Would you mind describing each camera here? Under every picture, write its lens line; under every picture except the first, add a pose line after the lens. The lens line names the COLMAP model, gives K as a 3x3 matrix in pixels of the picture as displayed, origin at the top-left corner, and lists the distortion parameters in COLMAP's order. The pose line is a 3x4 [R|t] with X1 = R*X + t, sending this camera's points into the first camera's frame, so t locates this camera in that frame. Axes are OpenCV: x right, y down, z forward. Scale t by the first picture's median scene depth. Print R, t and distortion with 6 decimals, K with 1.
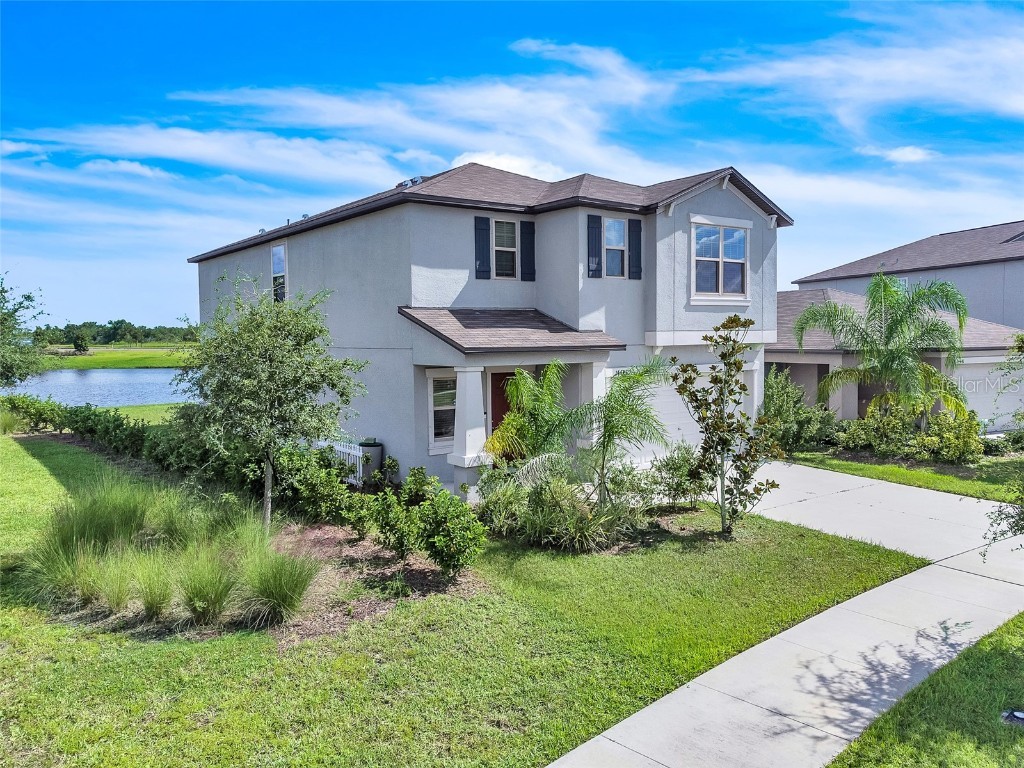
lens RADIAL K [[777.0, 0, 507.9], [0, 777.0, 386.4], [0, 0, 1]] dist [0.008288, 0.025893]
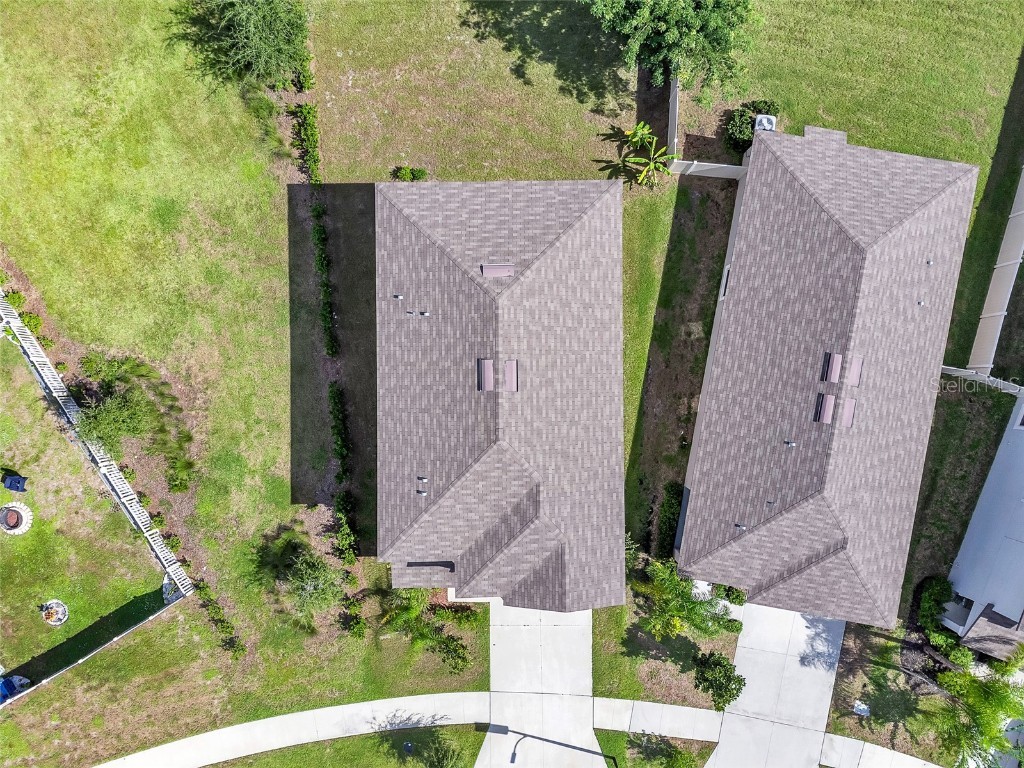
lens RADIAL K [[777.0, 0, 510.3], [0, 777.0, 376.7], [0, 0, 1]] dist [0.008288, 0.025893]
pose [[0.809952, 0.586308, 0.014892, -0.160454], [-0.044089, 0.035548, 0.998395, -2.275192], [0.584837, -0.809308, 0.054642, 1.412951]]
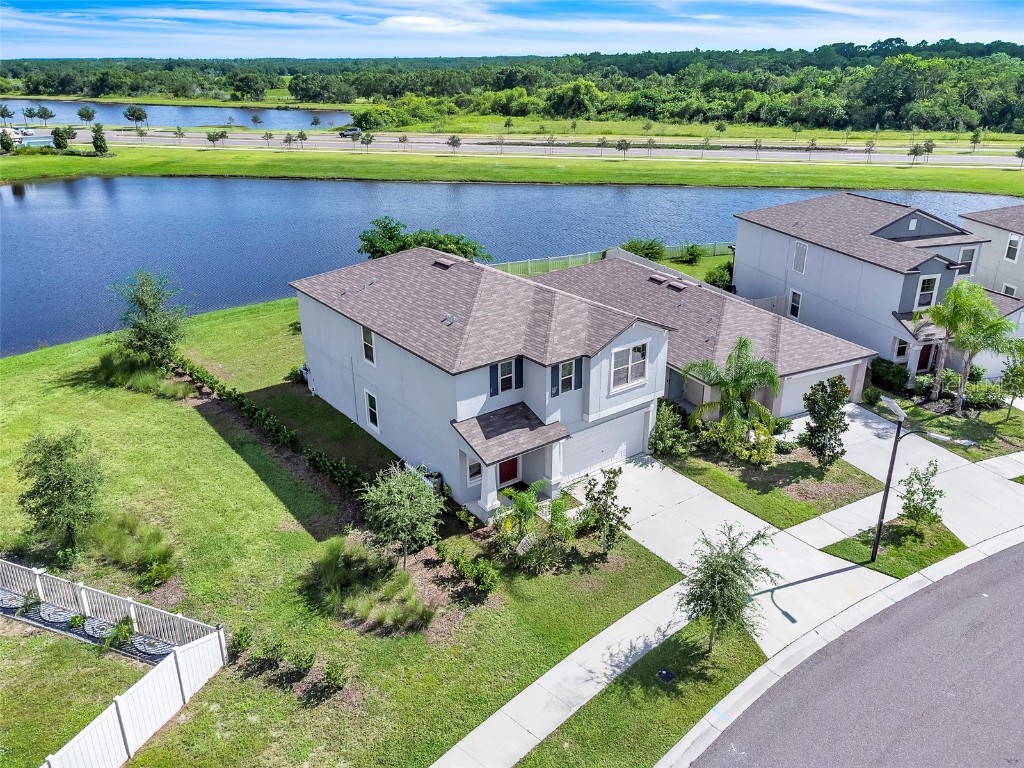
lens RADIAL K [[777.0, 0, 513.5], [0, 777.0, 374.4], [0, 0, 1]] dist [0.008288, 0.025893]
pose [[0.999929, 0.002165, 0.011734, -0.008300], [-0.005786, 0.948029, 0.318130, -0.798651], [-0.010436, -0.318175, 0.947975, -0.752078]]
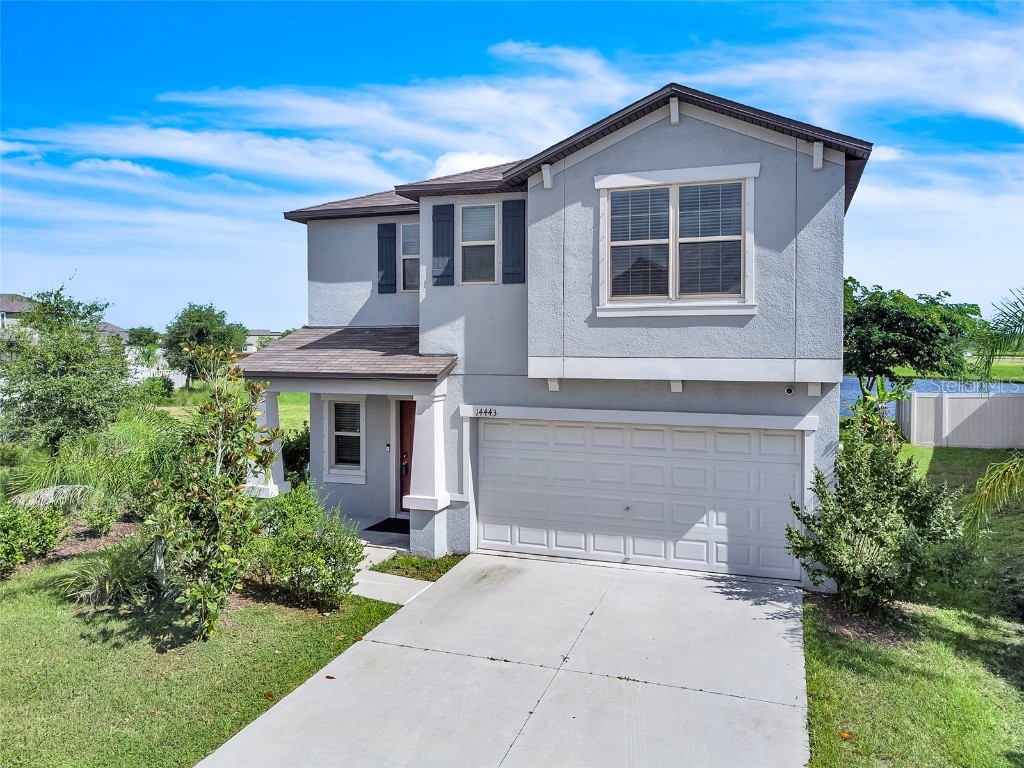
lens RADIAL K [[777.0, 0, 505.9], [0, 777.0, 383.4], [0, 0, 1]] dist [0.008288, 0.025893]
pose [[0.552228, 0.055009, -0.831876, 0.813861], [-0.060836, 0.997819, 0.025597, -0.068911], [0.831471, 0.036473, 0.554370, 0.647438]]
